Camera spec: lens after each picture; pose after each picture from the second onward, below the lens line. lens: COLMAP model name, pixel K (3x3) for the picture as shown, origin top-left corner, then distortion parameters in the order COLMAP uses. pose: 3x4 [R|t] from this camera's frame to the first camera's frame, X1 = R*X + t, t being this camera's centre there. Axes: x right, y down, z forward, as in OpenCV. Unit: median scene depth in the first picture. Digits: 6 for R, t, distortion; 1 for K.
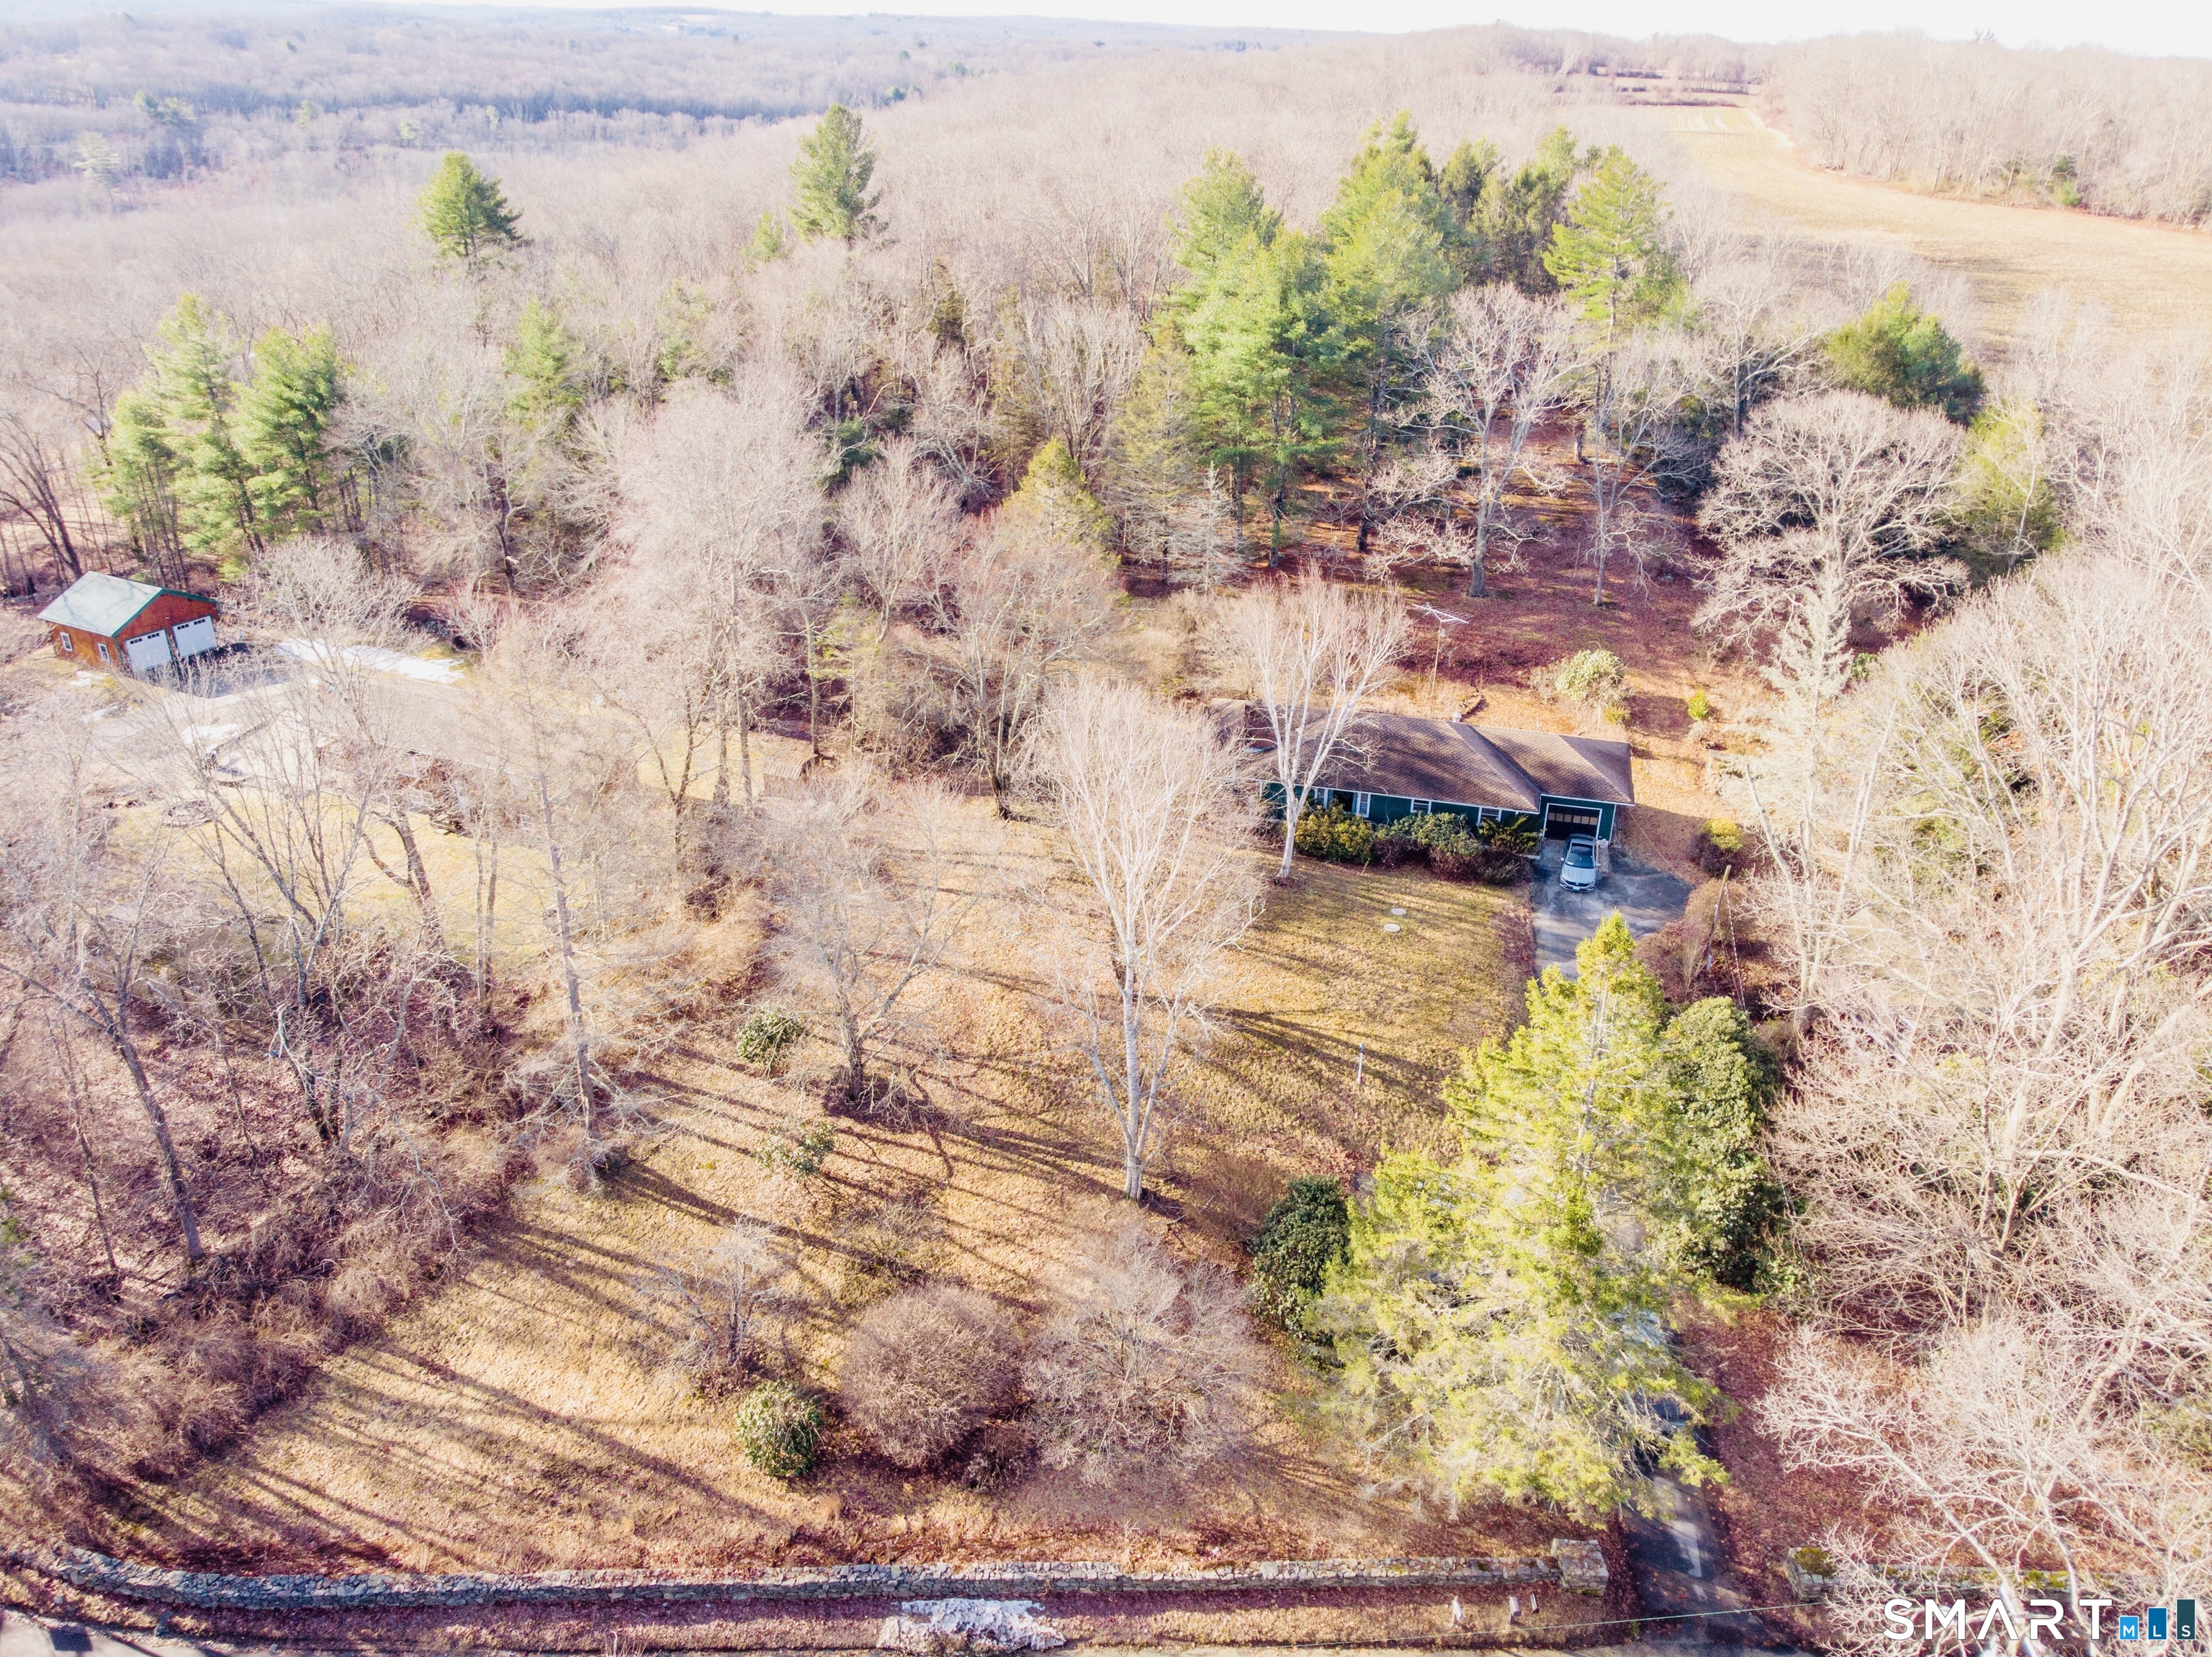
lens RADIAL K [[1647.2, 0, 1098.0], [0, 1647.2, 839.9], [0, 0, 1]] dist [0.012289, -0.023163]
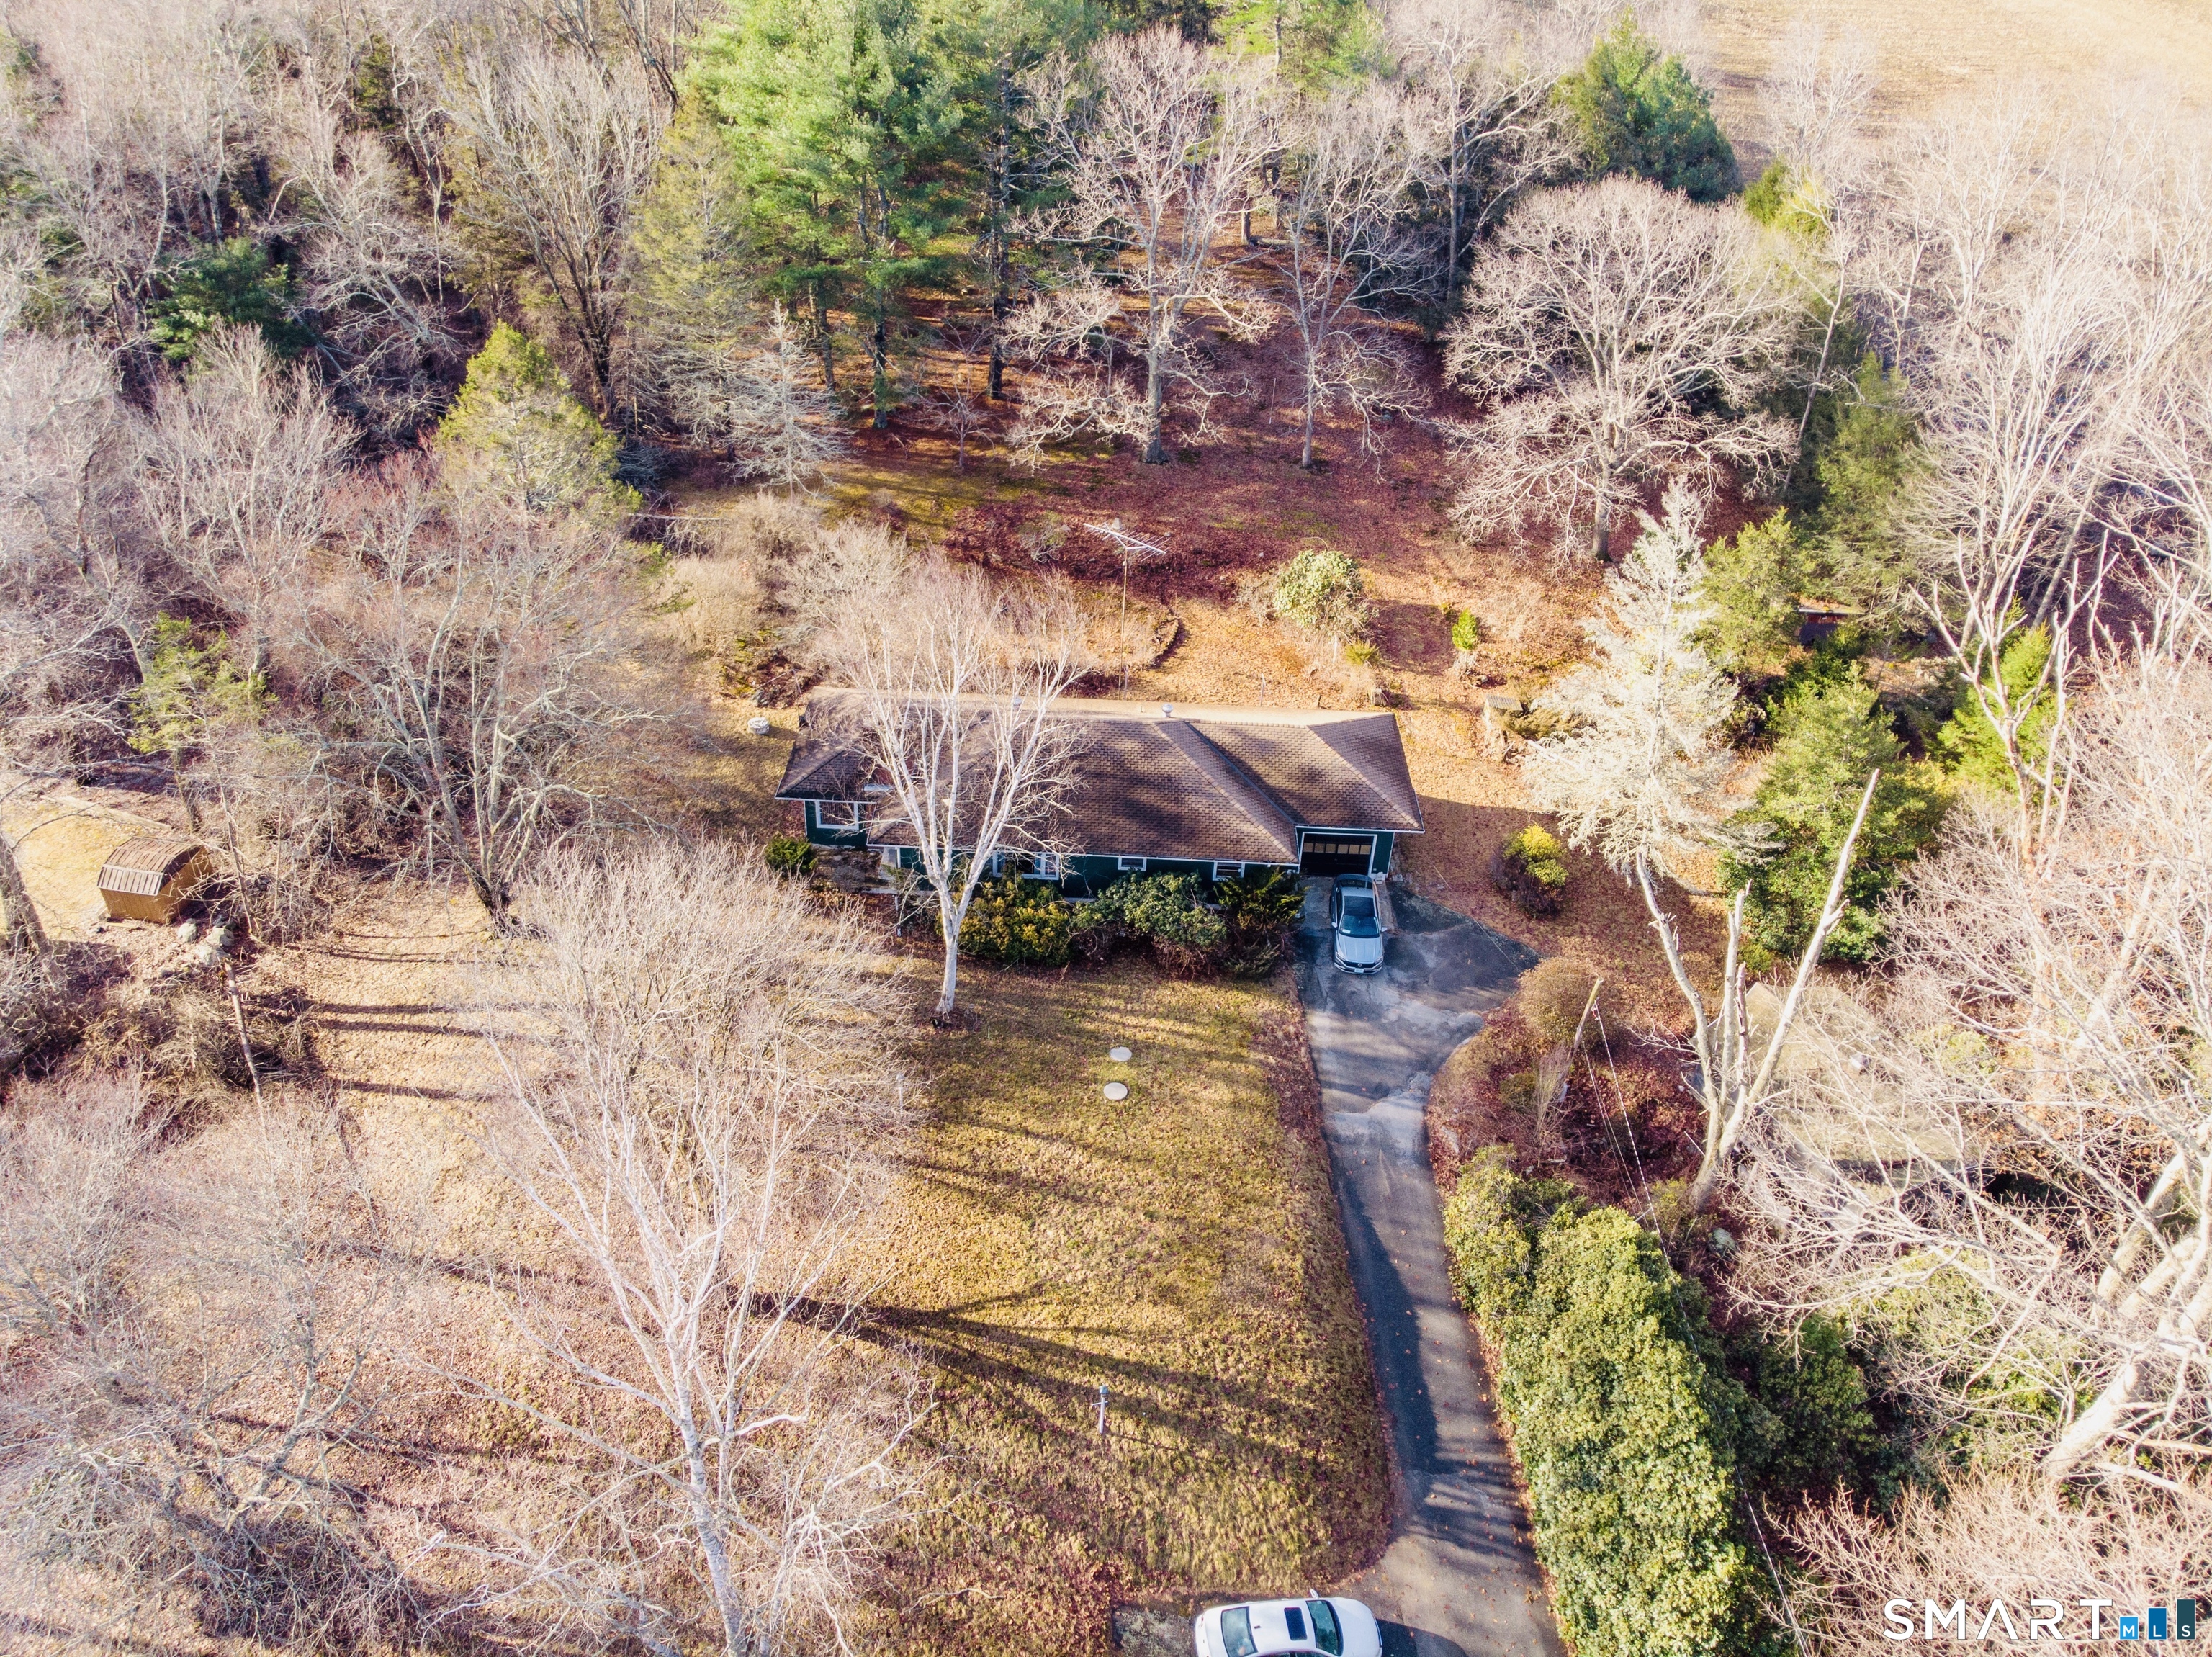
lens RADIAL K [[1647.2, 0, 1103.4], [0, 1647.2, 824.8], [0, 0, 1]] dist [0.012289, -0.023163]
pose [[0.972202, -0.116000, 0.203389, 0.045638], [0.082008, 0.982326, 0.168256, -0.151542], [-0.219313, -0.146900, 0.964532, 0.337186]]
